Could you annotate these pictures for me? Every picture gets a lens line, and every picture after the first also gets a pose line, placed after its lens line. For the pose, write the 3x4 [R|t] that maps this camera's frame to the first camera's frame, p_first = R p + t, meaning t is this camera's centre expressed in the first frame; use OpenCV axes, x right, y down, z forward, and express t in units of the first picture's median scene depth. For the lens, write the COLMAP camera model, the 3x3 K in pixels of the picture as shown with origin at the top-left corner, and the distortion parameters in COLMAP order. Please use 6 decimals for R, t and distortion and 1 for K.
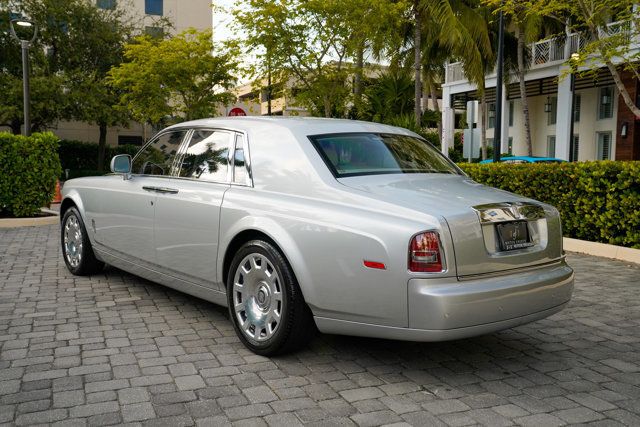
lens RADIAL K [[634.2, 0, 320.0], [0, 634.2, 213.5], [0, 0, 1]] dist [-0.026977, 0.194676]
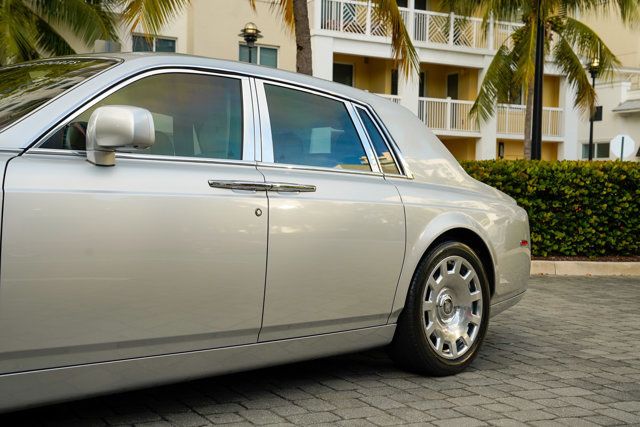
lens RADIAL K [[878.9, 0, 318.0], [0, 878.9, 213.9], [0, 0, 1]] dist [0.177771, 0.037827]
pose [[-0.115379, -0.042948, 0.992393, -1.146787], [0.049739, 0.997562, 0.048955, -0.056120], [-0.992075, 0.055009, -0.112962, 1.192449]]
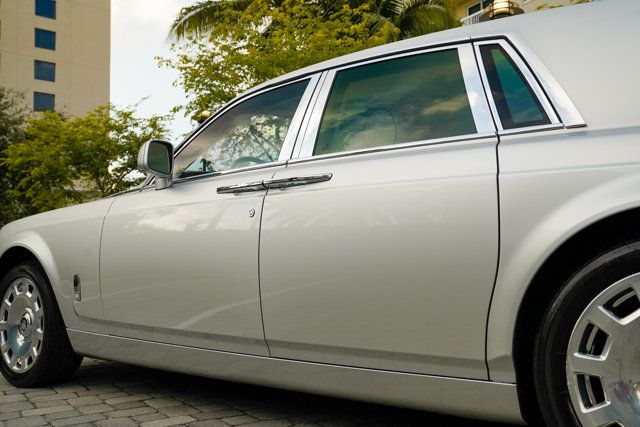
lens RADIAL K [[634.2, 0, 320.0], [0, 634.2, 213.5], [0, 0, 1]] dist [-0.026977, 0.194676]
pose [[0.983924, -0.010445, 0.178281, -0.346942], [0.041083, 0.984752, -0.169043, 0.080094], [-0.173797, 0.173650, 0.969351, 0.590988]]
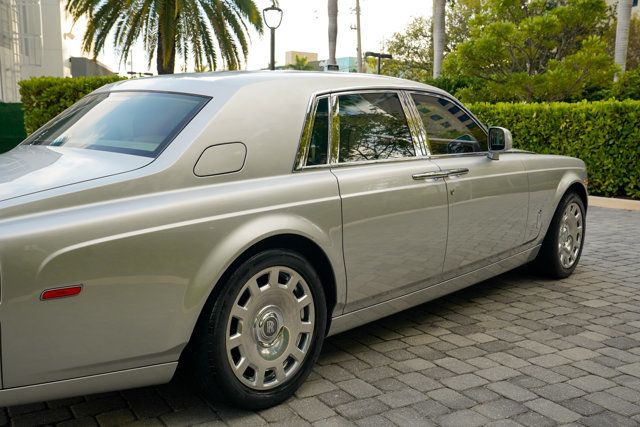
lens RADIAL K [[646.2, 0, 314.5], [0, 646.2, 213.4], [0, 0, 1]] dist [-0.002466, 0.176332]
pose [[0.150424, 0.124706, -0.980725, 0.880308], [-0.089037, 0.989690, 0.112189, -0.090706], [0.984604, 0.070445, 0.159977, 1.119770]]
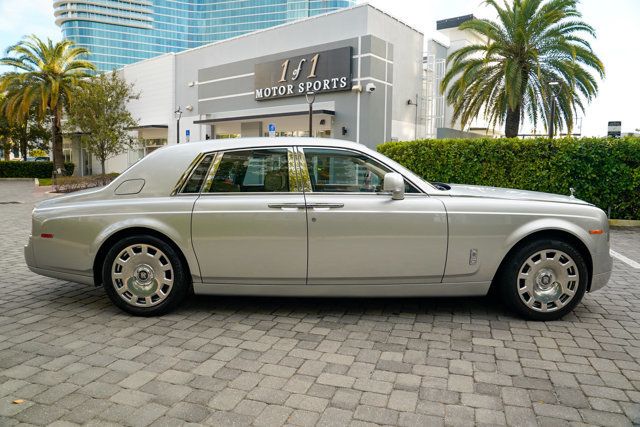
lens RADIAL K [[445.9, 0, 316.1], [0, 445.9, 211.5], [0, 0, 1]] dist [-0.133526, 0.101615]
pose [[-0.645283, 0.059051, -0.761658, 0.663487], [-0.080039, 0.986295, 0.144277, -0.172988], [0.759739, 0.154062, -0.631713, 1.980971]]
